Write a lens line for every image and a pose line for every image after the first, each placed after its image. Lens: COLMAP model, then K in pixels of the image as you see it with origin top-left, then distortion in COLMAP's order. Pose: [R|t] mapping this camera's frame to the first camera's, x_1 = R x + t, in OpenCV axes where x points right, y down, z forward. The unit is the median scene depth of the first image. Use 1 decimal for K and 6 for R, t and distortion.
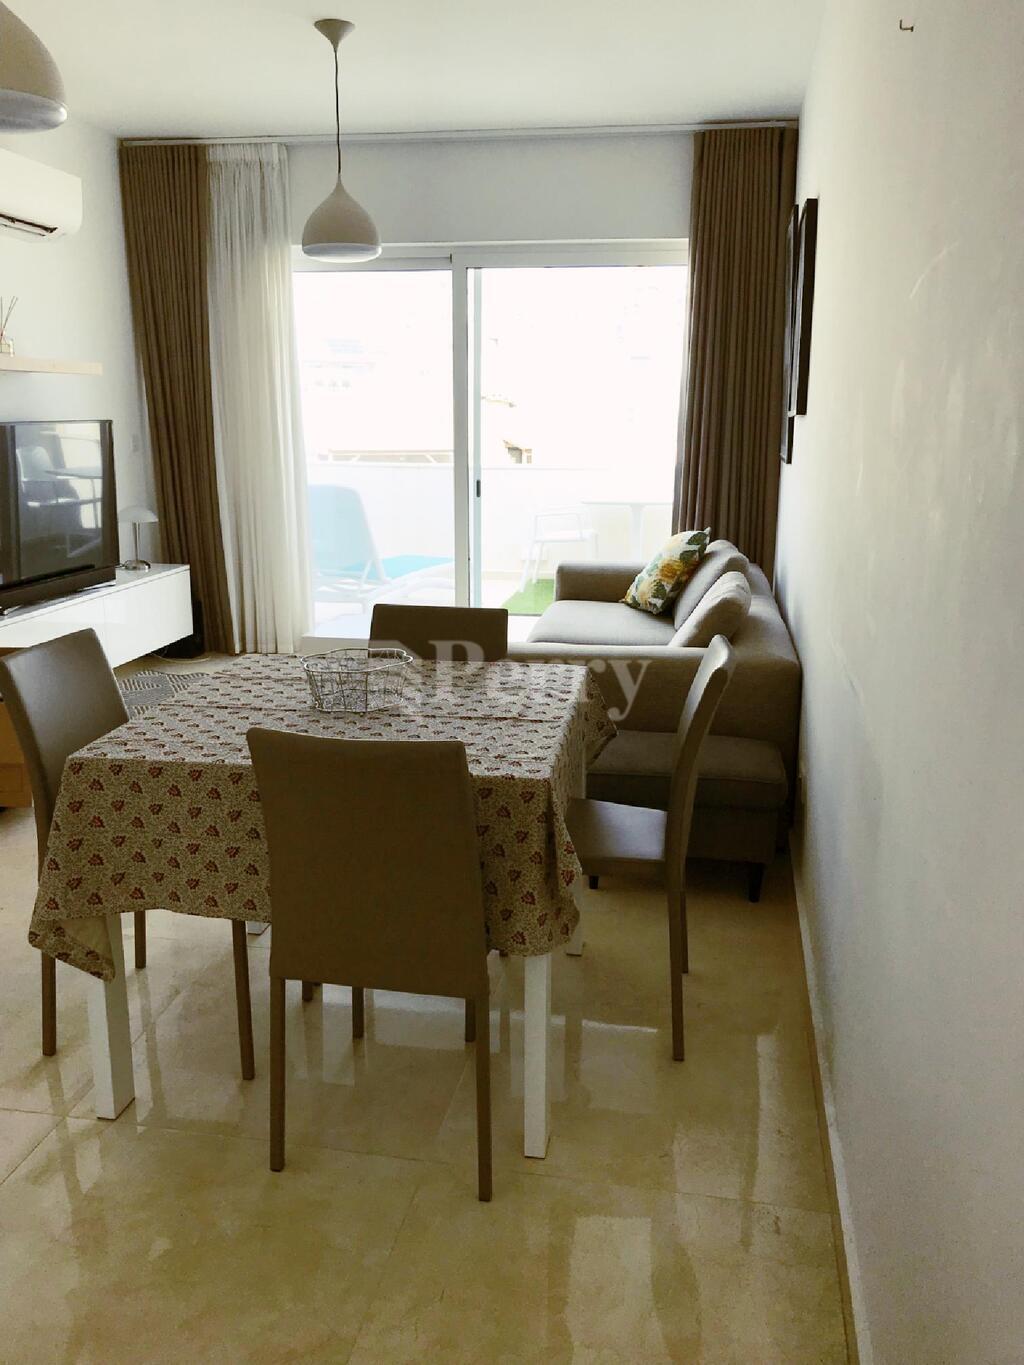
lens RADIAL K [[1135.3, 0, 514.5], [0, 1135.3, 675.1], [0, 0, 1]] dist [0.026316, -0.050323]
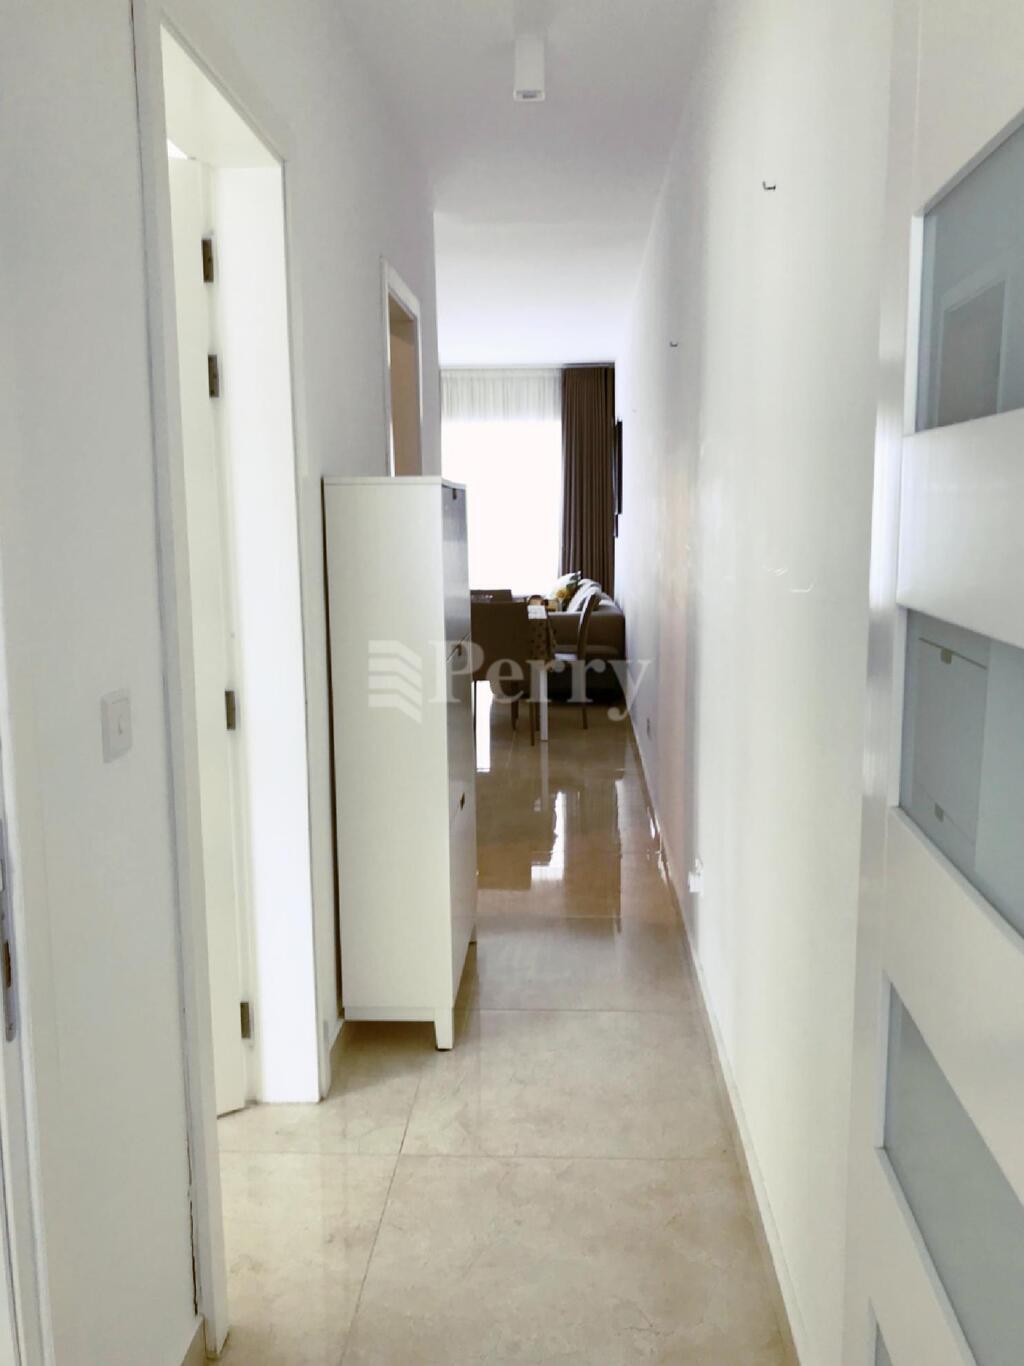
lens RADIAL K [[1136.2, 0, 510.2], [0, 1136.2, 686.0], [0, 0, 1]] dist [0.026316, -0.050323]
pose [[0.991836, -0.034358, 0.122802, -0.197518], [0.044475, 0.995752, -0.080620, 0.221332], [-0.119510, 0.085423, 0.989151, -0.916687]]
